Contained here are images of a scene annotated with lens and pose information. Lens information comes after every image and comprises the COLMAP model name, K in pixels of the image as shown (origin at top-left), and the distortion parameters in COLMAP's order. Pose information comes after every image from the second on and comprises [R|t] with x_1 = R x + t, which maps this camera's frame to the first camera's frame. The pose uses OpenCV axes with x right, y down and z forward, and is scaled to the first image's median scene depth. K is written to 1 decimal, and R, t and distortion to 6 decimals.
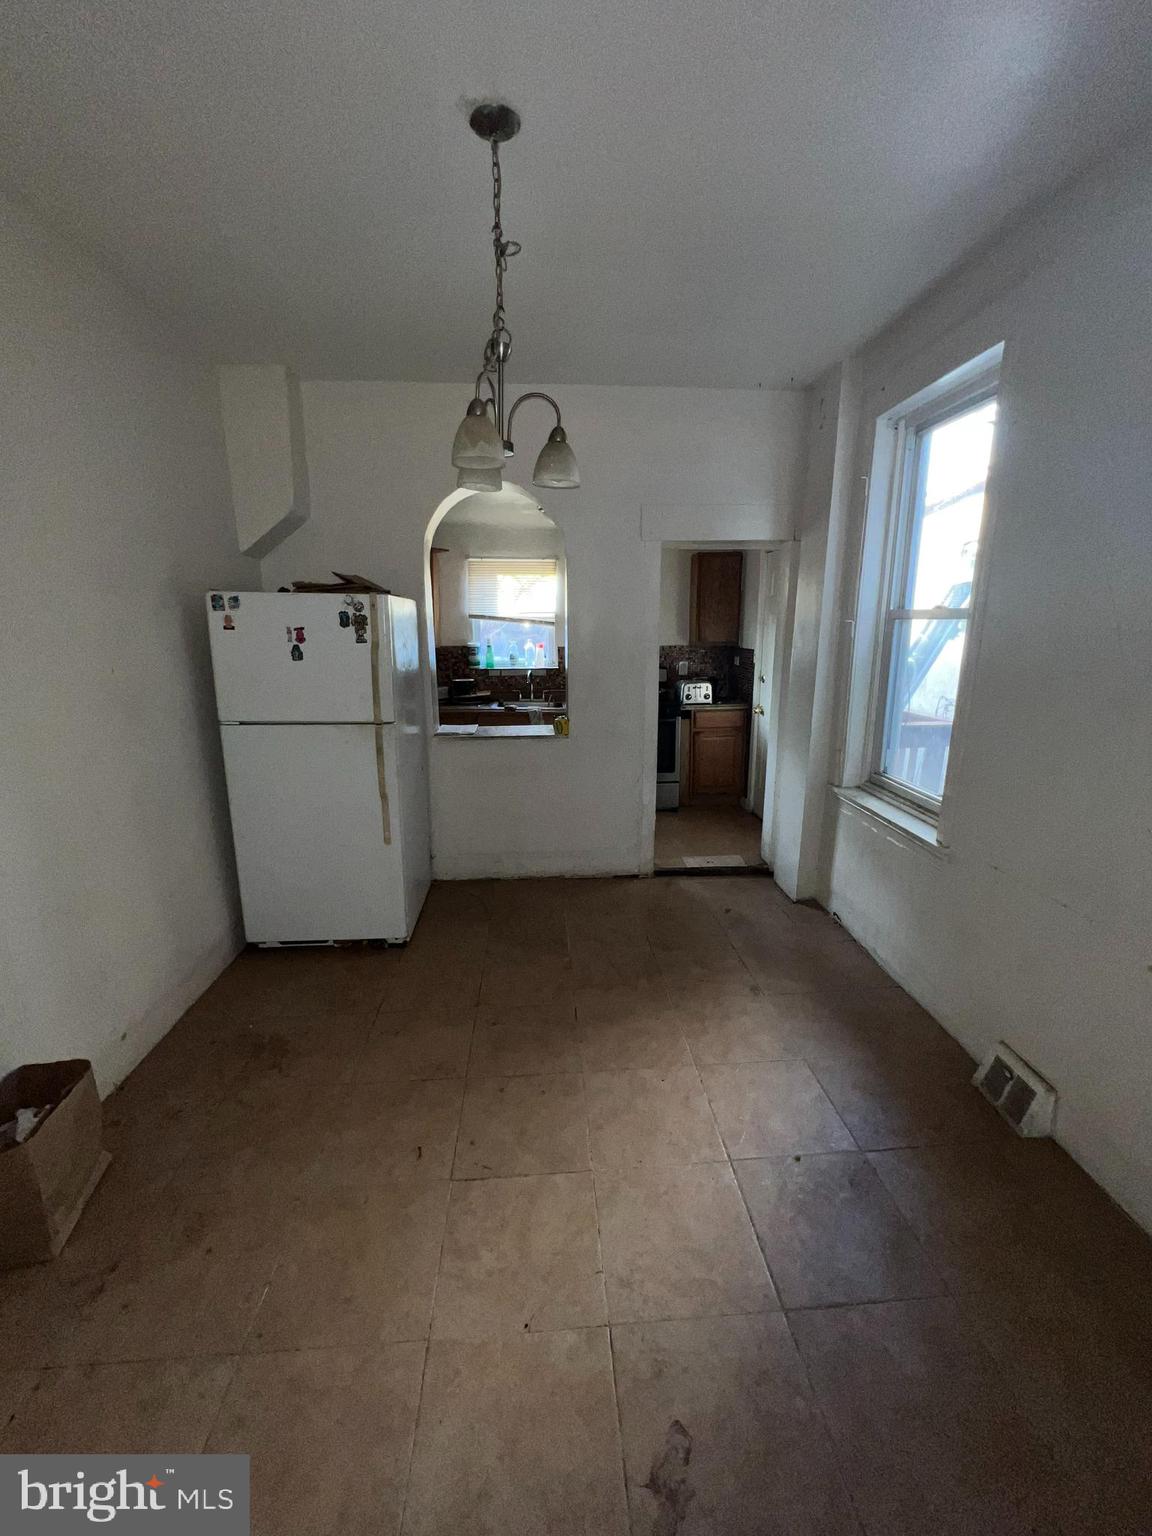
lens RADIAL K [[620.2, 0, 565.9], [0, 620.2, 771.6], [0, 0, 1]] dist [-0.007239, 0.000976]
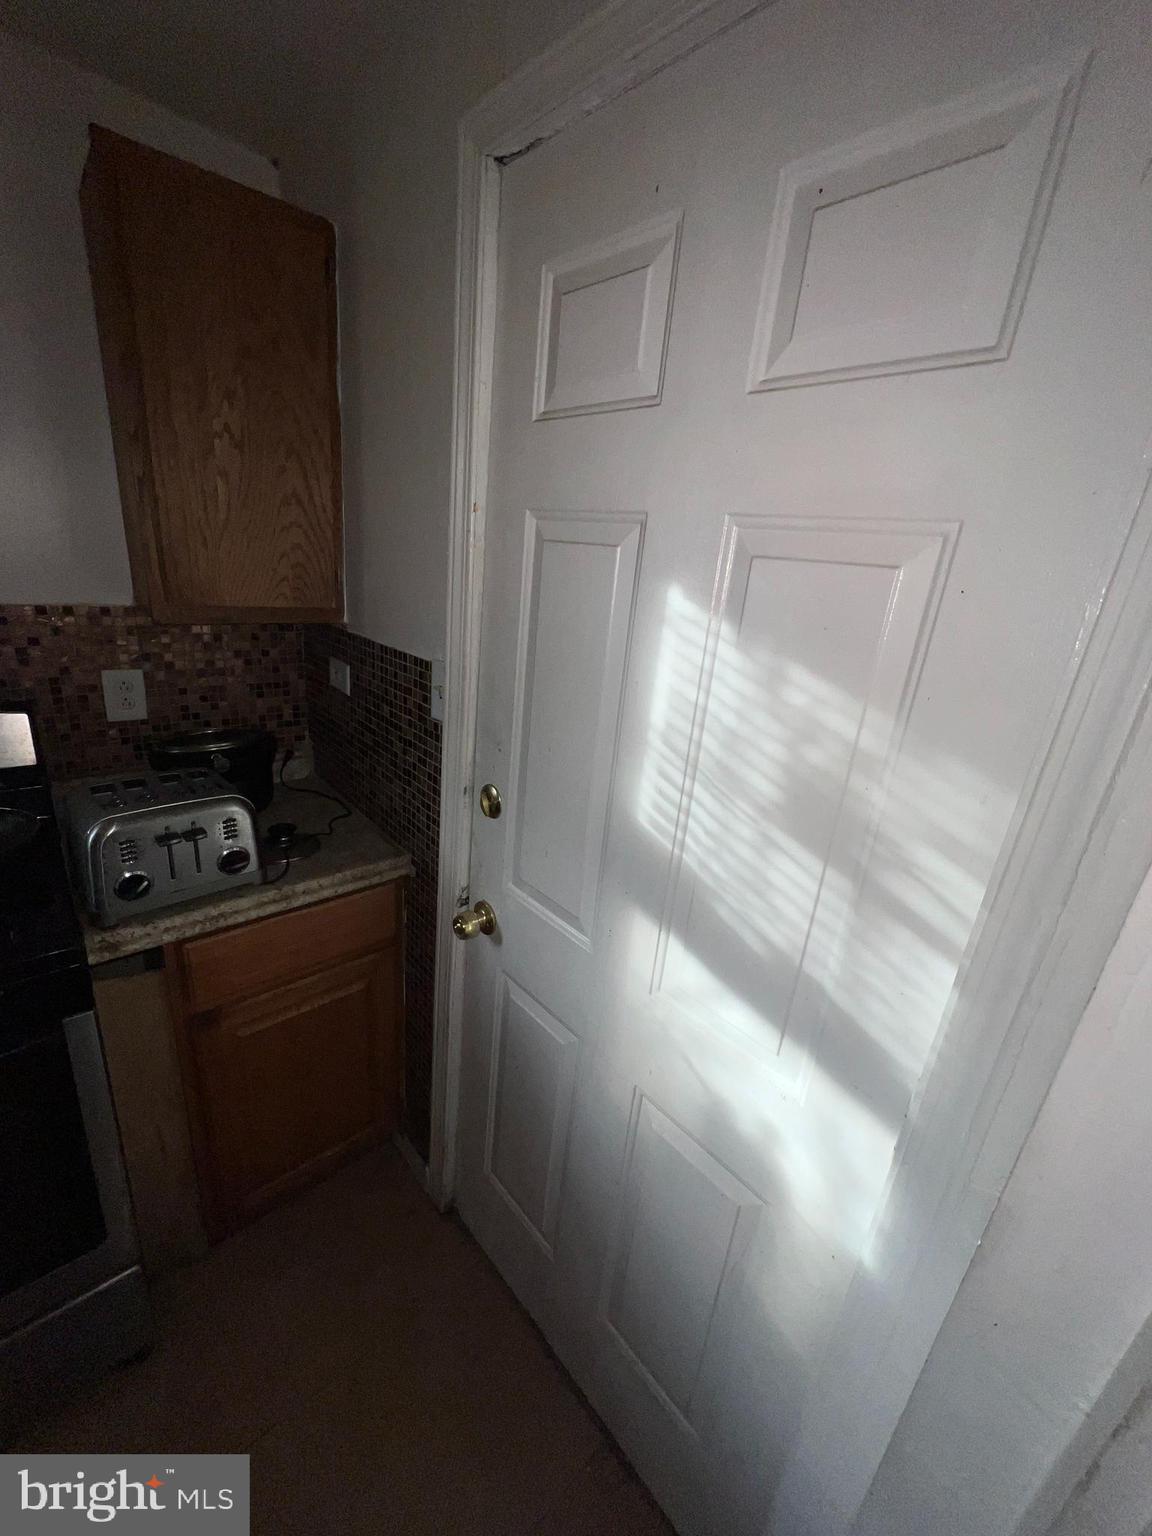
lens RADIAL K [[616.5, 0, 578.8], [0, 616.5, 763.7], [0, 0, 1]] dist [-0.004975, -0.000131]
pose [[0.769955, -0.121366, 0.626450, 0.292508], [0.052183, 0.990433, 0.127747, -0.277170], [-0.635961, -0.065669, 0.768922, 1.167563]]
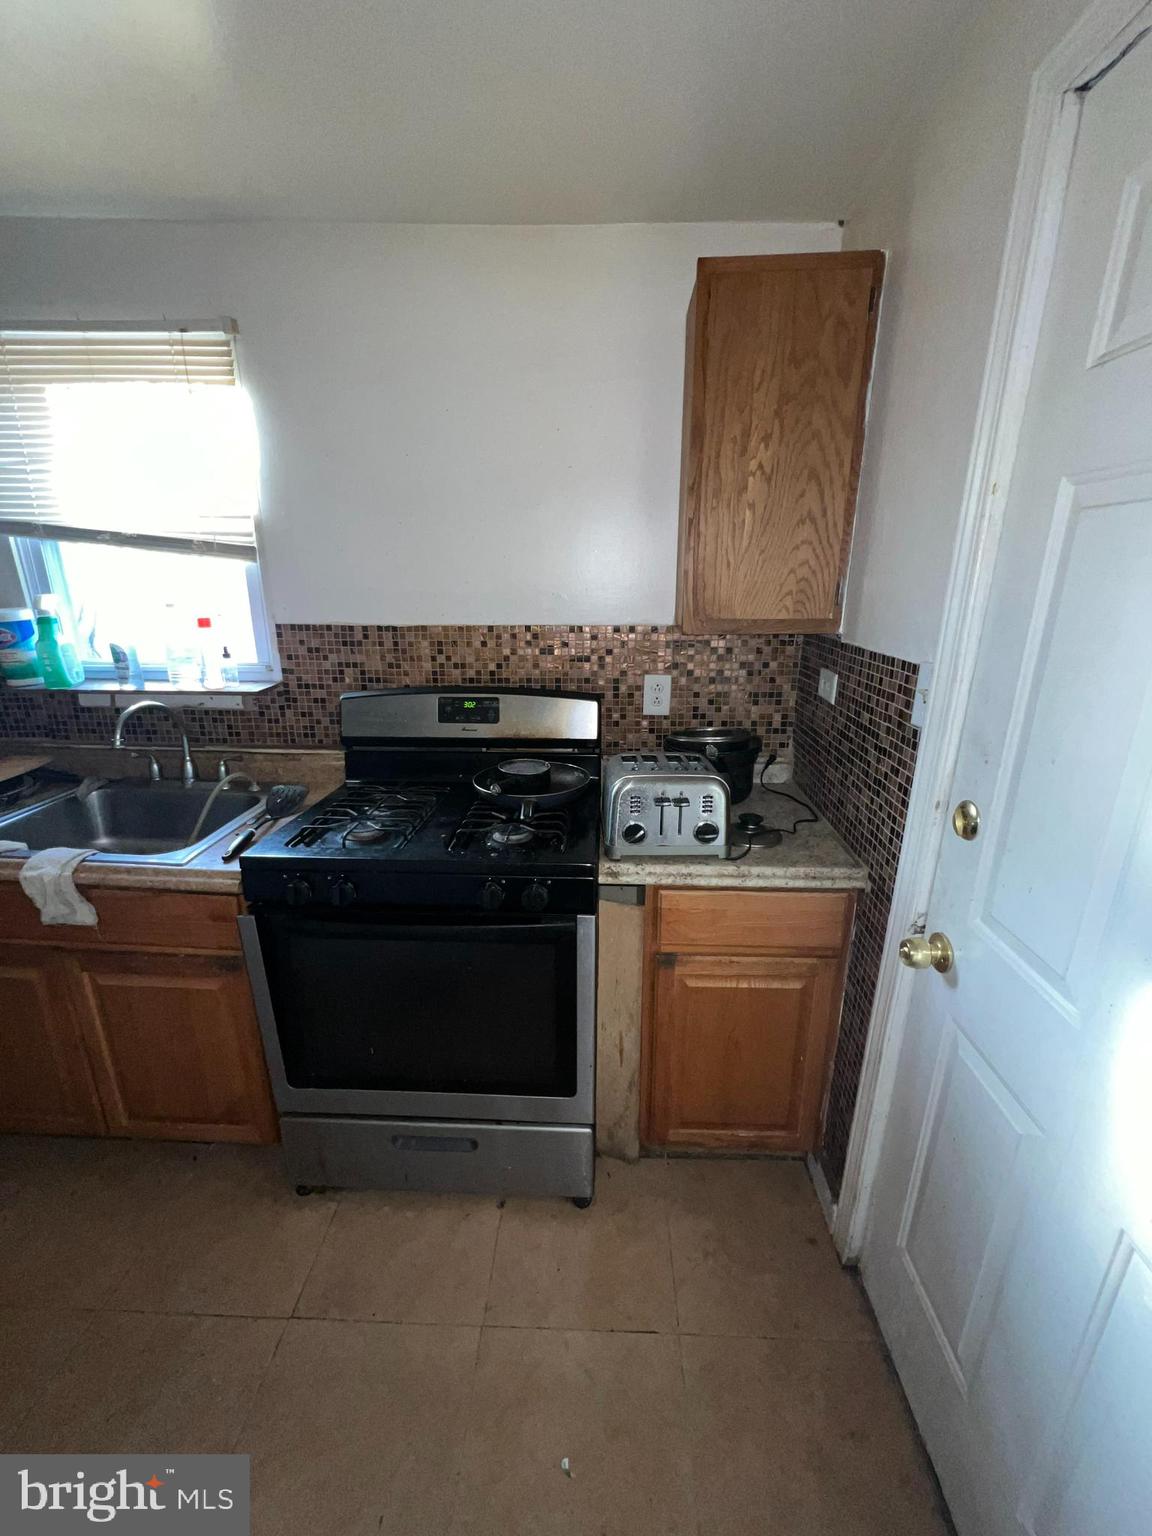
lens RADIAL K [[616.5, 0, 583.3], [0, 616.5, 766.6], [0, 0, 1]] dist [-0.004975, -0.000131]
pose [[0.996385, 0.035214, -0.077308, 0.302602], [-0.030467, 0.997627, 0.061745, -0.254305], [0.079299, -0.059166, 0.995093, 1.148916]]
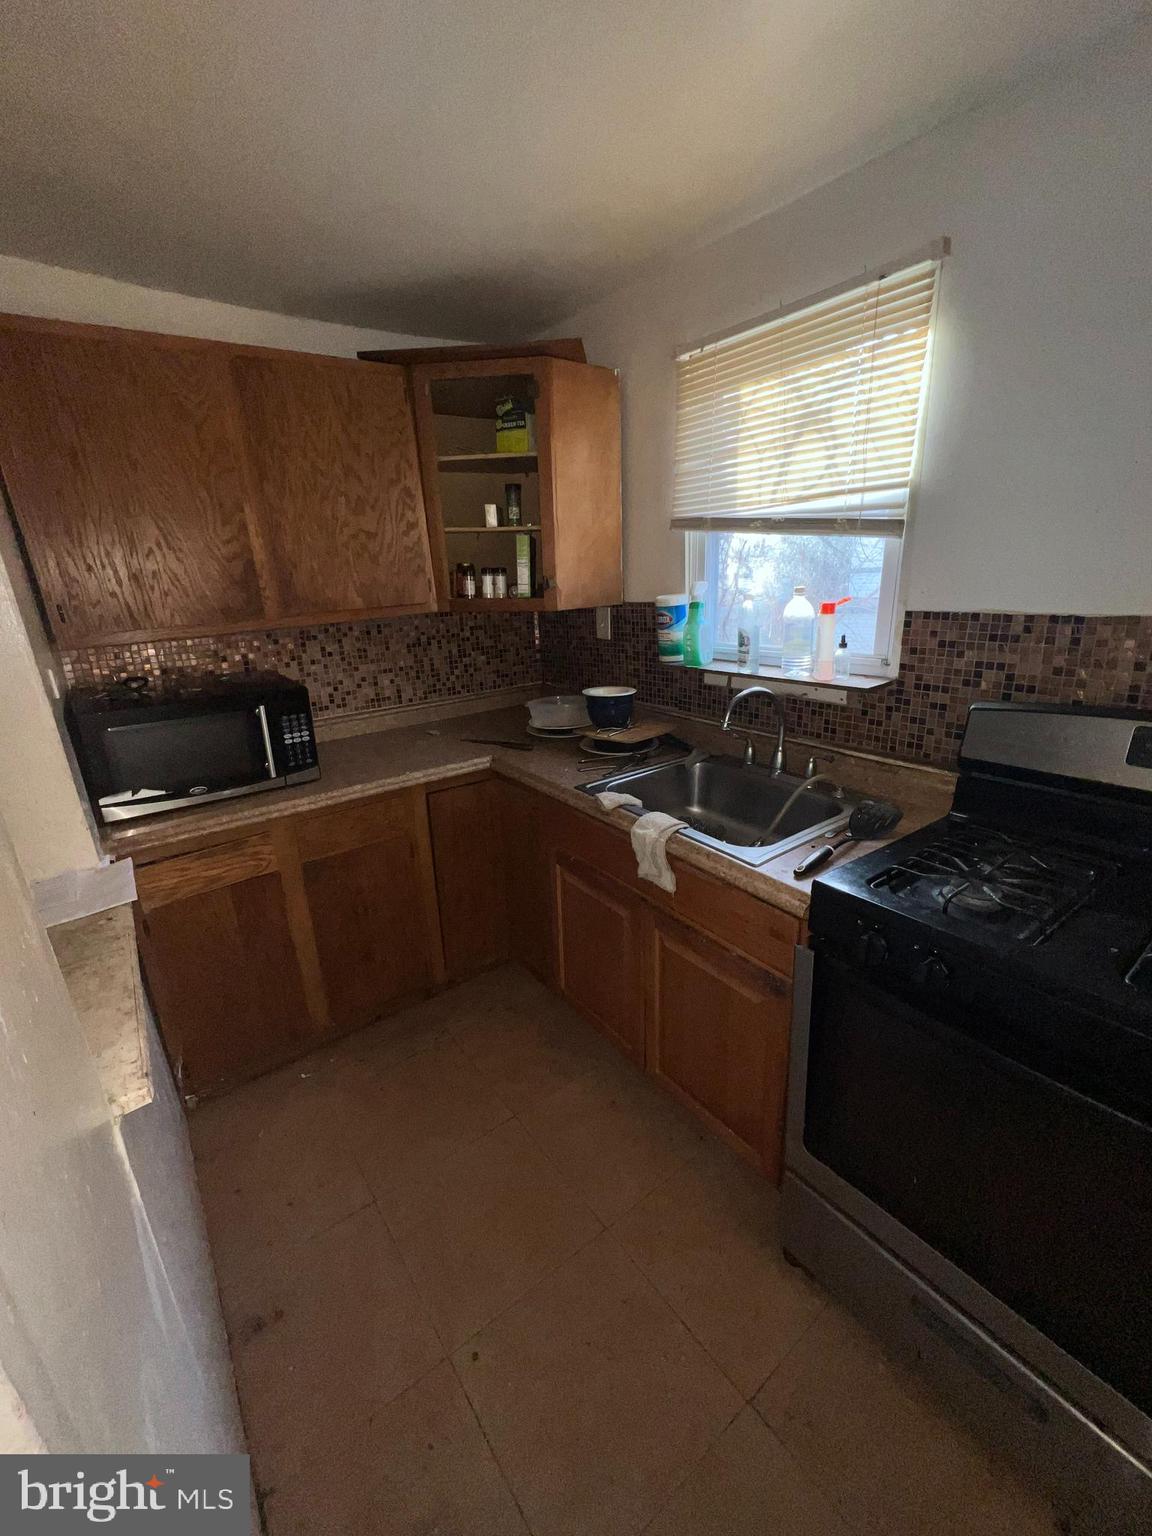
lens RADIAL K [[616.5, 0, 571.9], [0, 616.5, 767.0], [0, 0, 1]] dist [-0.004975, -0.000131]
pose [[0.557032, 0.230270, -0.797930, 0.239415], [-0.156072, 0.972699, 0.171752, -0.264718], [0.815695, 0.028863, 0.577762, 1.210071]]
